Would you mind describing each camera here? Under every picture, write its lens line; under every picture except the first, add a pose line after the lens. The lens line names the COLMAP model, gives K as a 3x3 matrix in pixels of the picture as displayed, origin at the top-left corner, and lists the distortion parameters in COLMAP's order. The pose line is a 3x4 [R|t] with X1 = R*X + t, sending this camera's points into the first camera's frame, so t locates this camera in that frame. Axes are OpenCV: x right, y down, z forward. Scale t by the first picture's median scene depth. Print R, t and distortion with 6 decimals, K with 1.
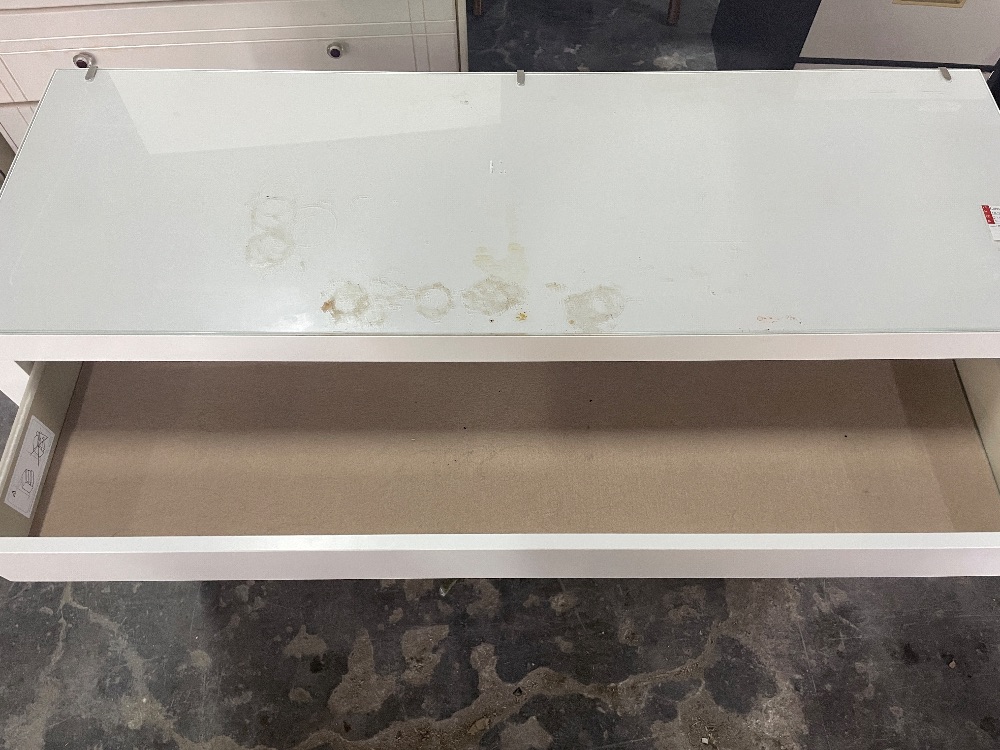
lens RADIAL K [[762.9, 0, 504.6], [0, 762.9, 378.0], [0, 0, 1]] dist [0.068140, -0.101228]
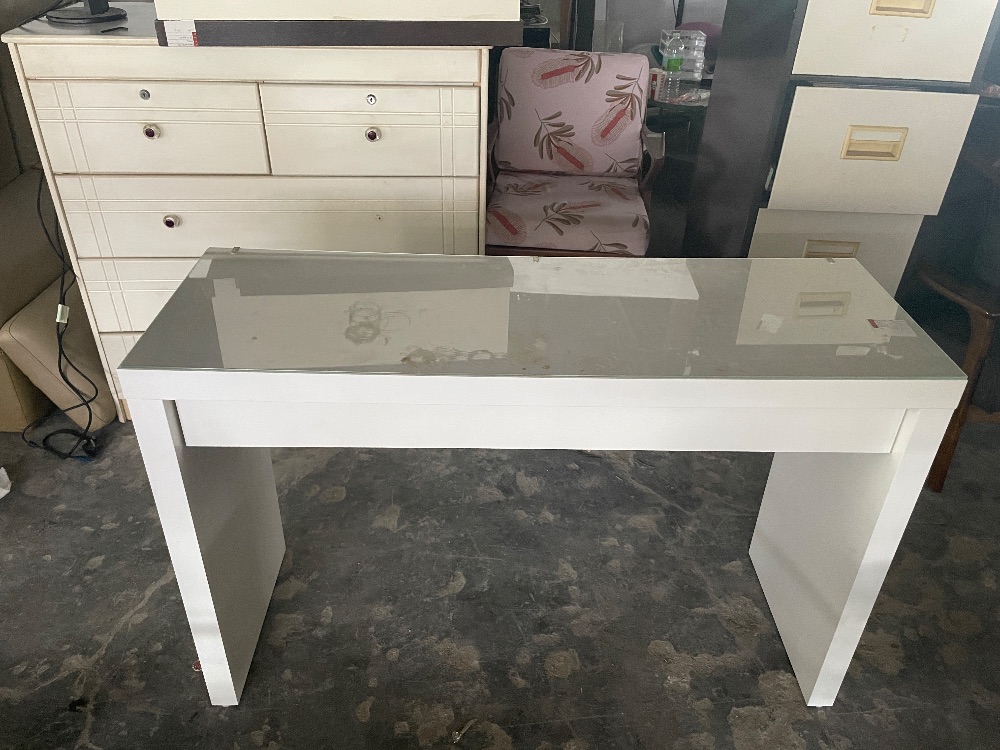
lens RADIAL K [[762.9, 0, 498.5], [0, 762.9, 380.3], [0, 0, 1]] dist [0.068140, -0.101228]
pose [[0.999729, 0.012656, 0.019538, -0.078264], [-0.002719, 0.897040, -0.441940, 0.473278], [-0.023120, 0.441767, 0.896832, -0.188873]]
